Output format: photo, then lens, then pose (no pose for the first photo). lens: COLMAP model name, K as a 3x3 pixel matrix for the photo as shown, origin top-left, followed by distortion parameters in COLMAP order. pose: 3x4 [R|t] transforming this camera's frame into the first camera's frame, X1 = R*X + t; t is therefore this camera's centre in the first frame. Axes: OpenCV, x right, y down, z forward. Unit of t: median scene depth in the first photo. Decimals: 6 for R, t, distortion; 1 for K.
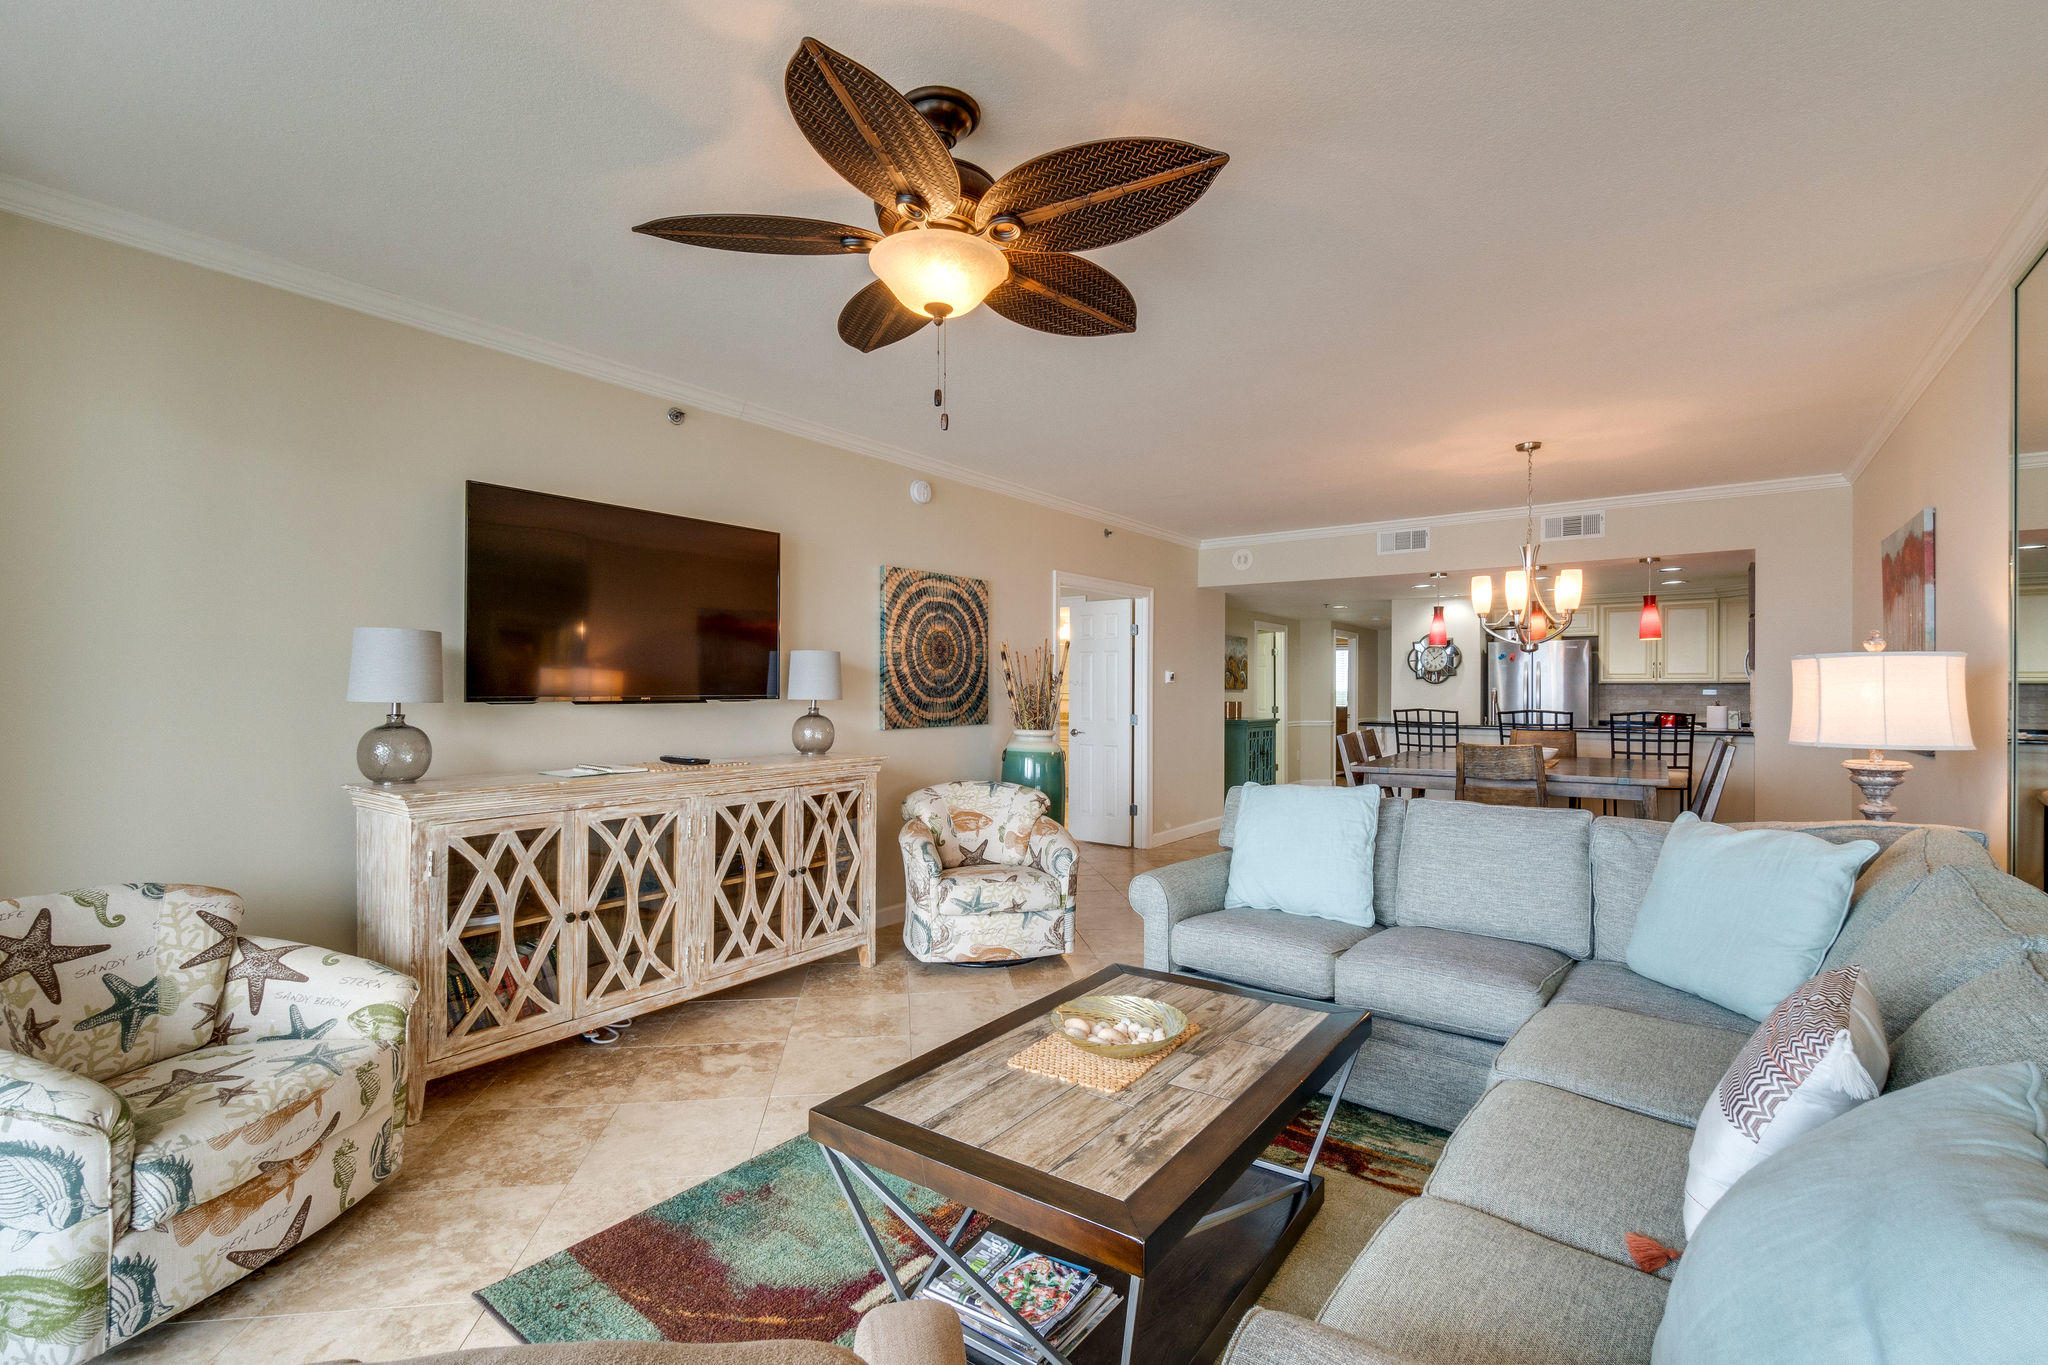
lens RADIAL K [[916.5, 0, 1017.2], [0, 916.5, 686.0], [0, 0, 1]] dist [0.001338, 0.001650]
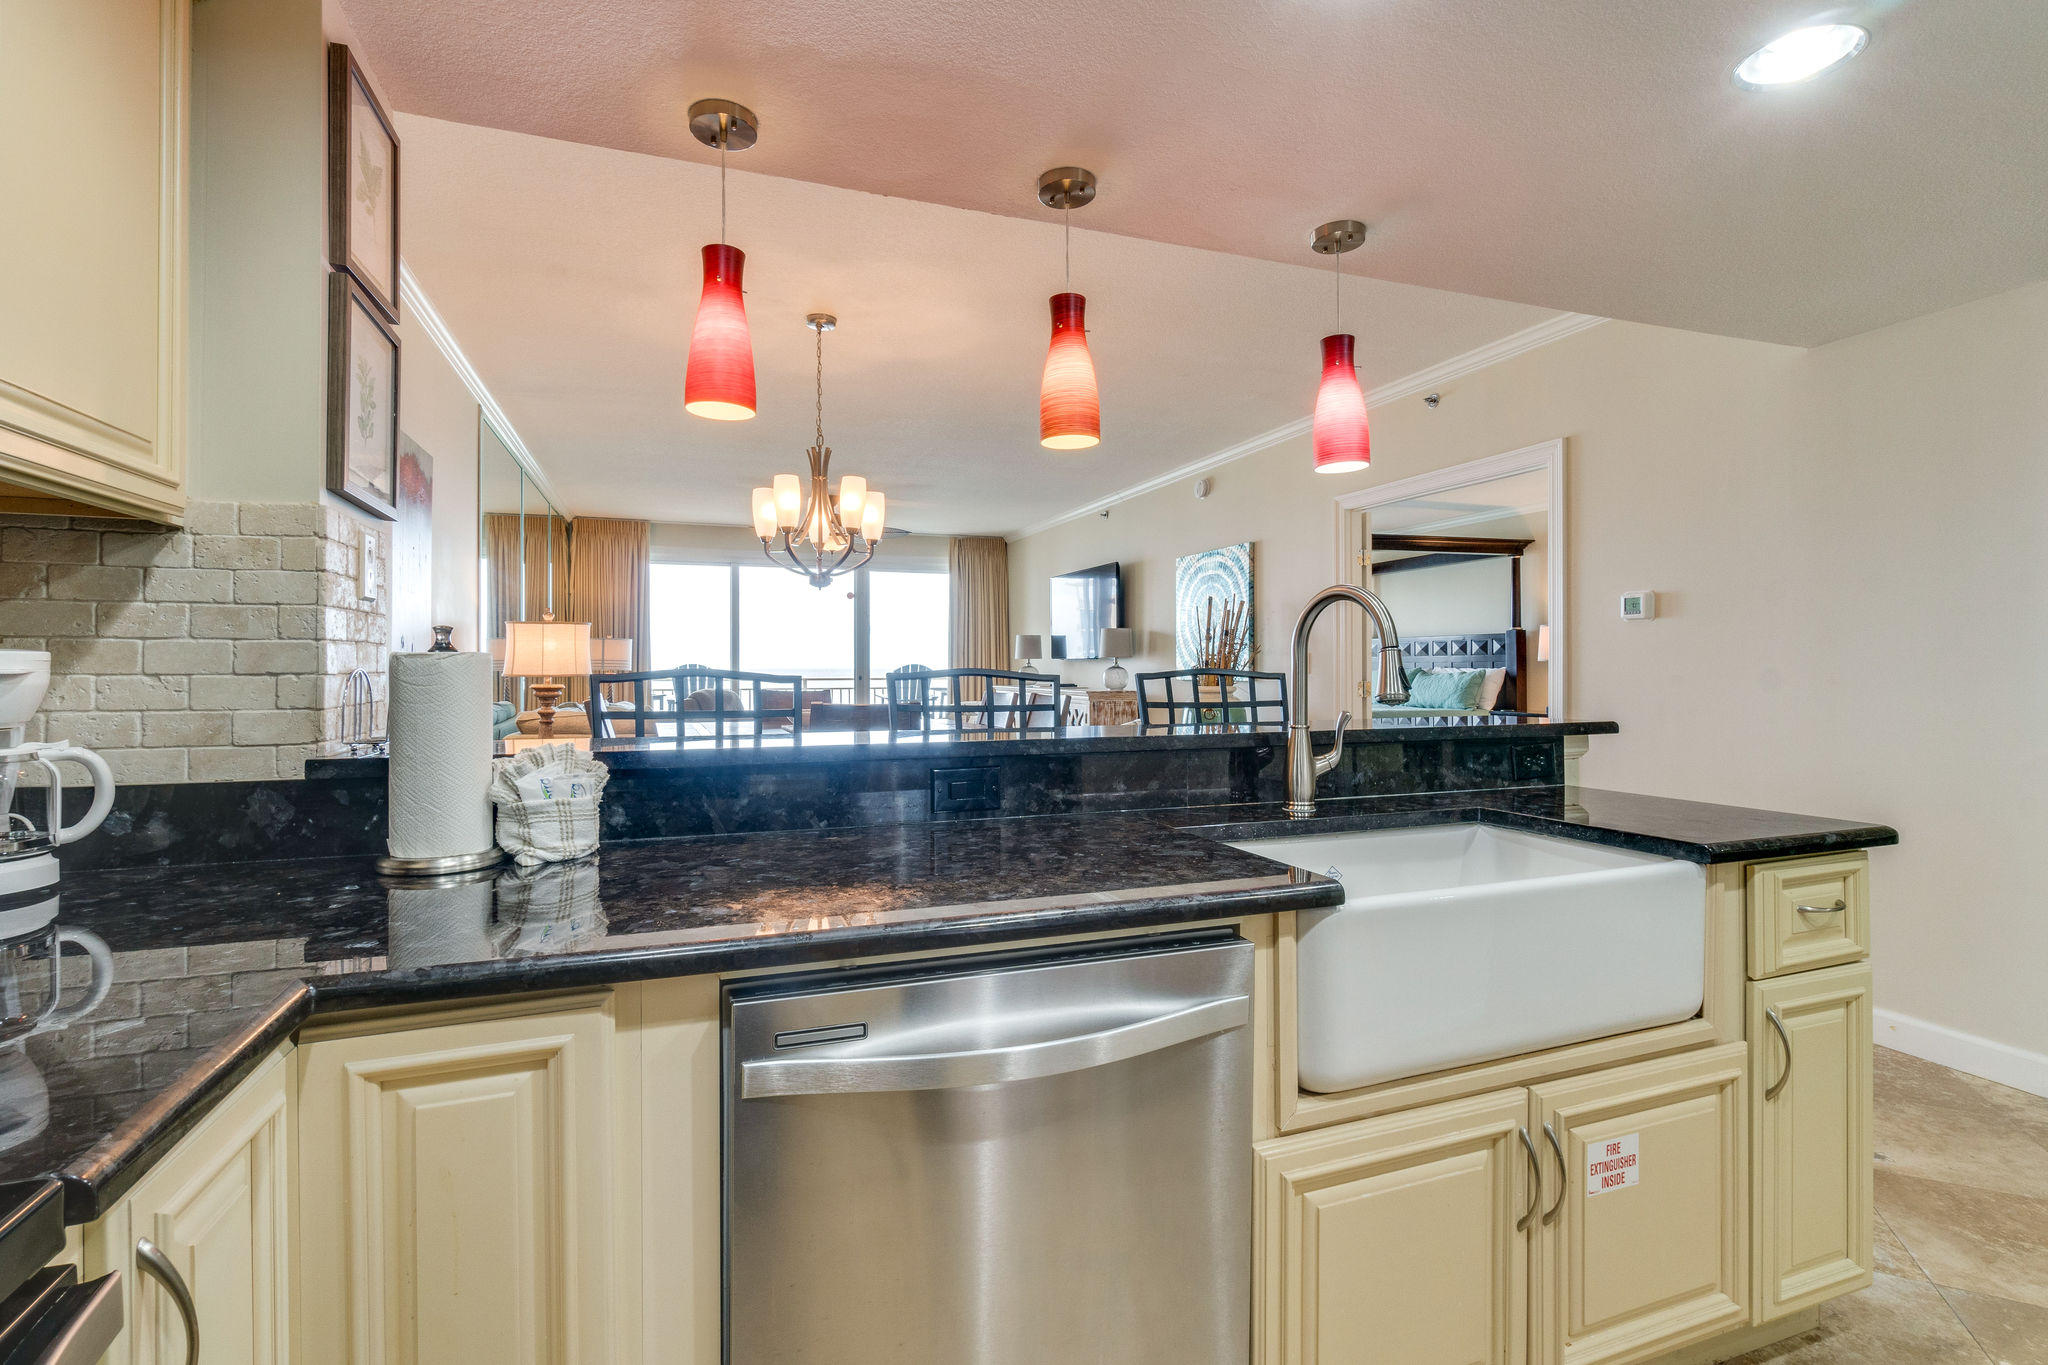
lens RADIAL K [[899.1, 0, 1014.7], [0, 899.1, 656.5], [0, 0, 1]] dist [-0.003881, 0.001338]
pose [[-0.525029, -0.013453, -0.850978, 1.363218], [0.003755, 0.999829, -0.018123, 0.045130], [0.851076, -0.012710, -0.524889, 1.830770]]
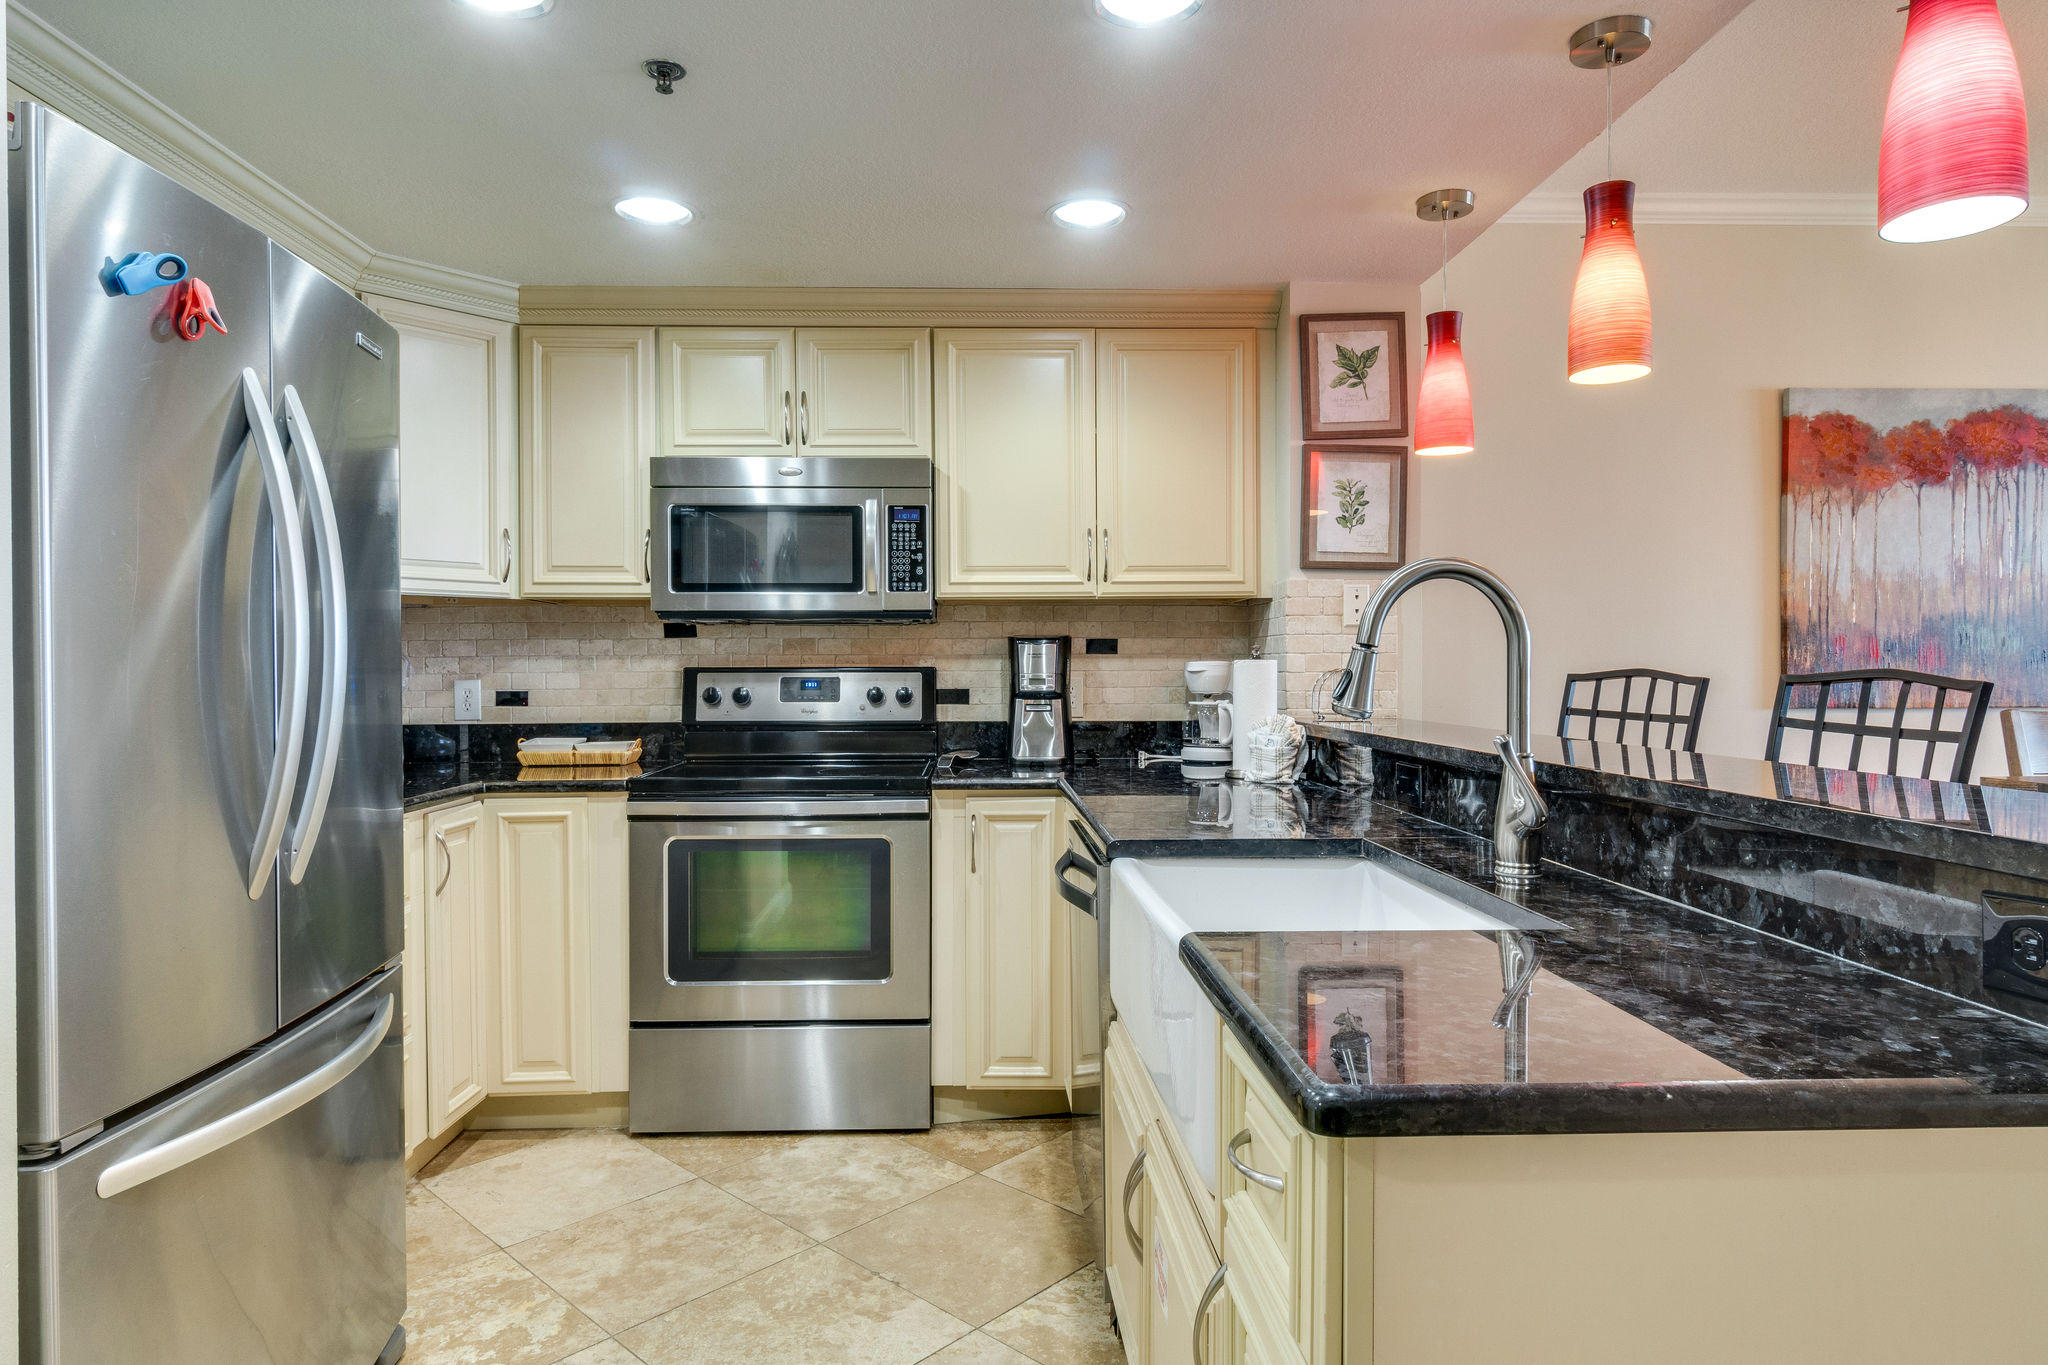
lens RADIAL K [[1189.8, 0, 1015.2], [0, 1189.8, 676.6], [0, 0, 1]] dist [0.004413, 0.005184]
pose [[-0.639877, -0.004417, 0.768465, 0.718525], [-0.001752, 0.999989, 0.004289, 0.044080], [-0.768476, 0.001398, -0.639877, 2.106268]]
